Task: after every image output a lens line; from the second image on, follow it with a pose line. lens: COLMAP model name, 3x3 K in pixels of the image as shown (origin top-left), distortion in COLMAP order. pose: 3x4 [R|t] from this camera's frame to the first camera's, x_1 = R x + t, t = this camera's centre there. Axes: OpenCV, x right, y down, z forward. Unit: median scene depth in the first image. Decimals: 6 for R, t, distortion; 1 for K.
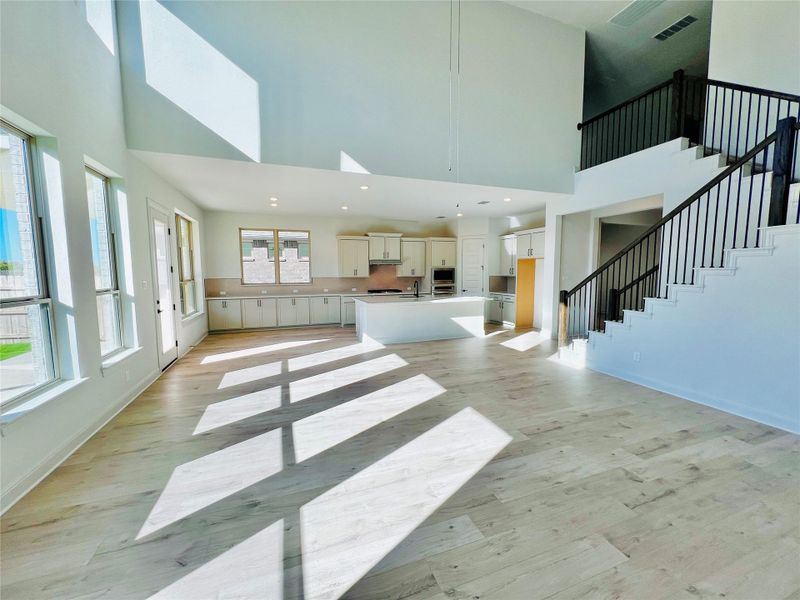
lens RADIAL K [[321.5, 0, 399.6], [0, 321.5, 296.8], [0, 0, 1]] dist [-0.003309, -0.000353]
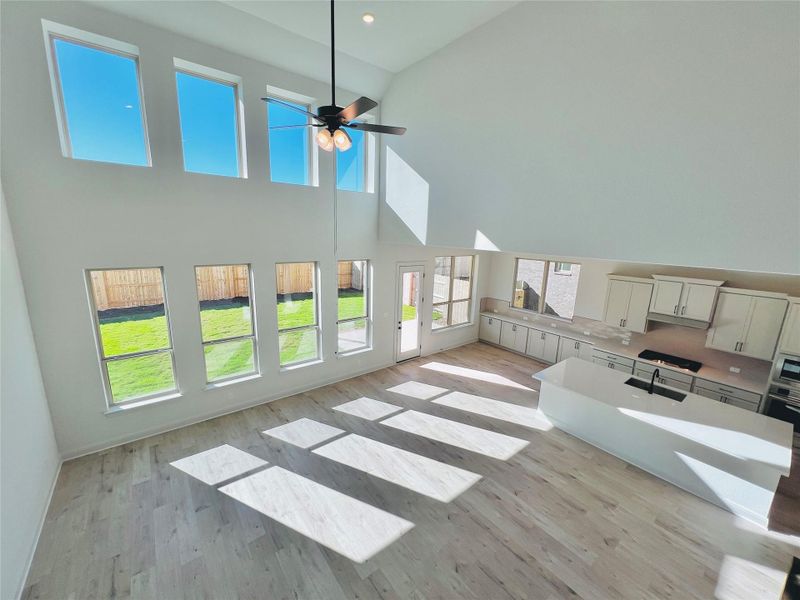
lens RADIAL K [[321.5, 0, 395.3], [0, 321.5, 300.4], [0, 0, 1]] dist [-0.003309, -0.000353]
pose [[0.304592, 0.214372, -0.928045, 0.429077], [-0.107198, 0.975868, 0.190236, -0.233568], [0.946431, 0.041541, 0.320222, 0.255878]]
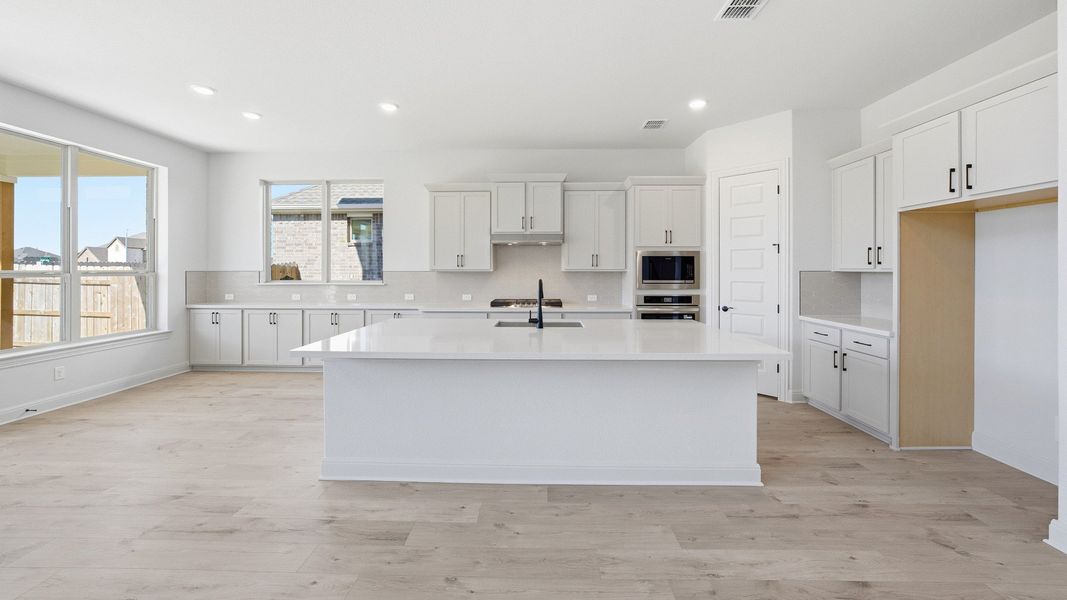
lens RADIAL K [[390.9, 0, 536.0], [0, 390.9, 269.3], [0, 0, 1]] dist [-0.021682, 0.002784]
pose [[0.930861, 0.005191, -0.365338, 0.185245], [-0.034060, 0.996778, -0.072621, -0.028121], [0.363783, 0.080044, 0.928038, 0.556633]]
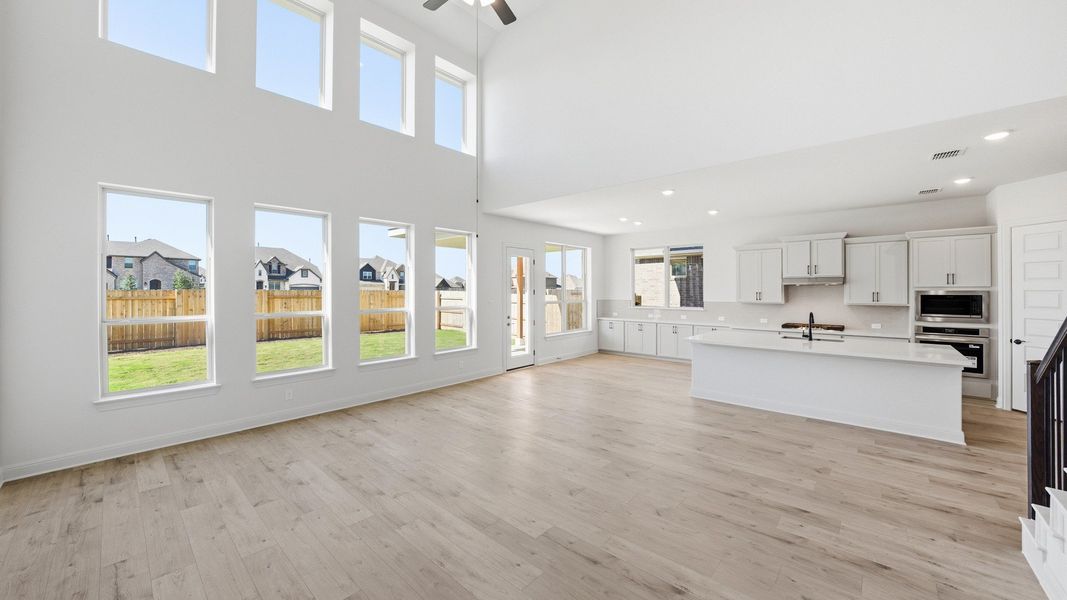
lens RADIAL K [[390.9, 0, 533.6], [0, 390.9, 290.9], [0, 0, 1]] dist [-0.021682, 0.002784]
pose [[0.463670, 0.006350, -0.885985, 0.411899], [-0.071593, 0.996973, -0.030322, -0.028708], [0.883111, 0.077490, 0.462721, 0.194184]]
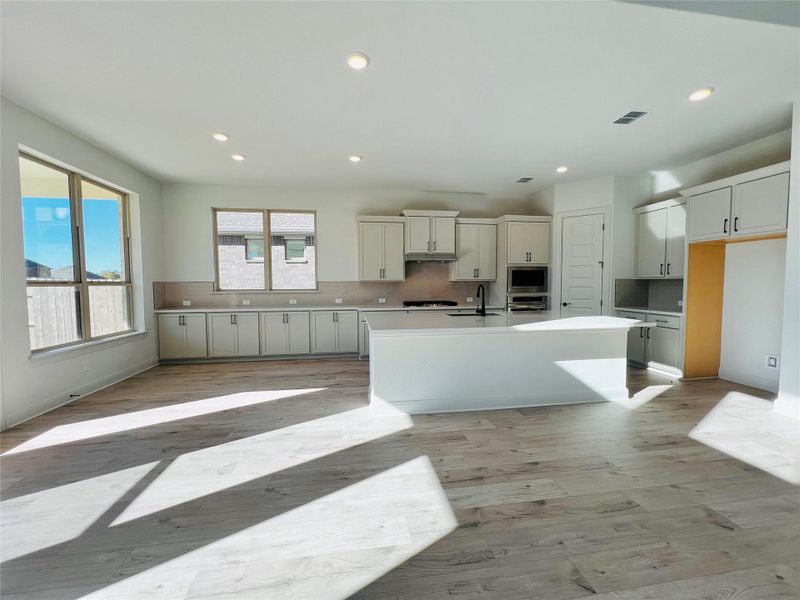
lens RADIAL K [[321.5, 0, 397.3], [0, 321.5, 297.5], [0, 0, 1]] dist [-0.003309, -0.000353]
pose [[0.979012, 0.008656, -0.203620, 0.022337], [-0.015641, 0.999342, -0.032720, -0.008300], [0.203203, 0.035218, 0.978503, 0.418285]]
